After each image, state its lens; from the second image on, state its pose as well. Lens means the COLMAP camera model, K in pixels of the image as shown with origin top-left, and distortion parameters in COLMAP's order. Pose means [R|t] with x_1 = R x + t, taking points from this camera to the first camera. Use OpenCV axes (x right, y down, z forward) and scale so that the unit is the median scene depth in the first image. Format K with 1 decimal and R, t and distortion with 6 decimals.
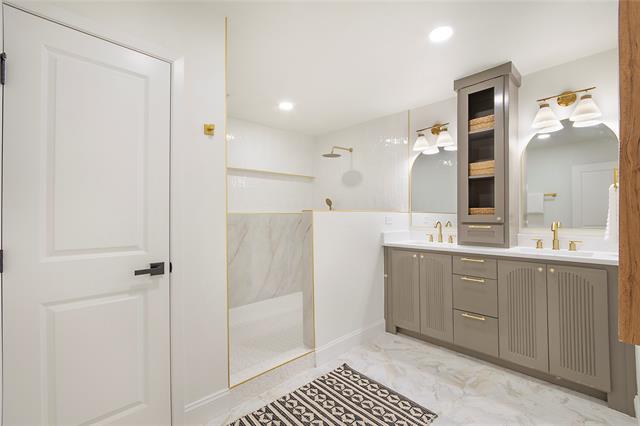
lens RADIAL K [[281.7, 0, 320.6], [0, 281.7, 210.4], [0, 0, 1]] dist [-0.004633, -0.002679]
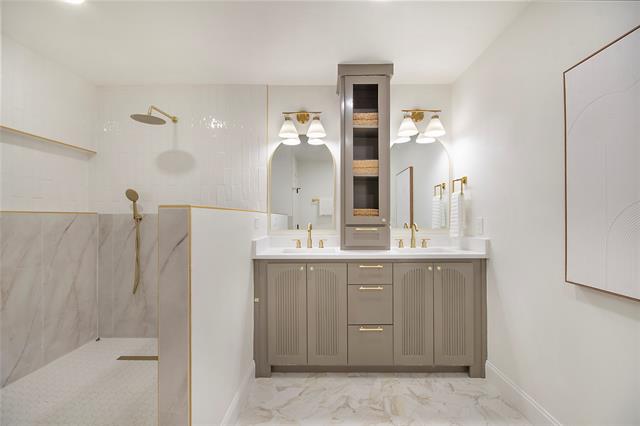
lens RADIAL K [[281.7, 0, 337.9], [0, 281.7, 215.2], [0, 0, 1]] dist [-0.004633, -0.002679]
pose [[0.698114, 0.011427, 0.715895, -0.164293], [-0.016462, 0.999864, 0.000094, 0.013349], [-0.715797, -0.011851, 0.698208, 0.408328]]
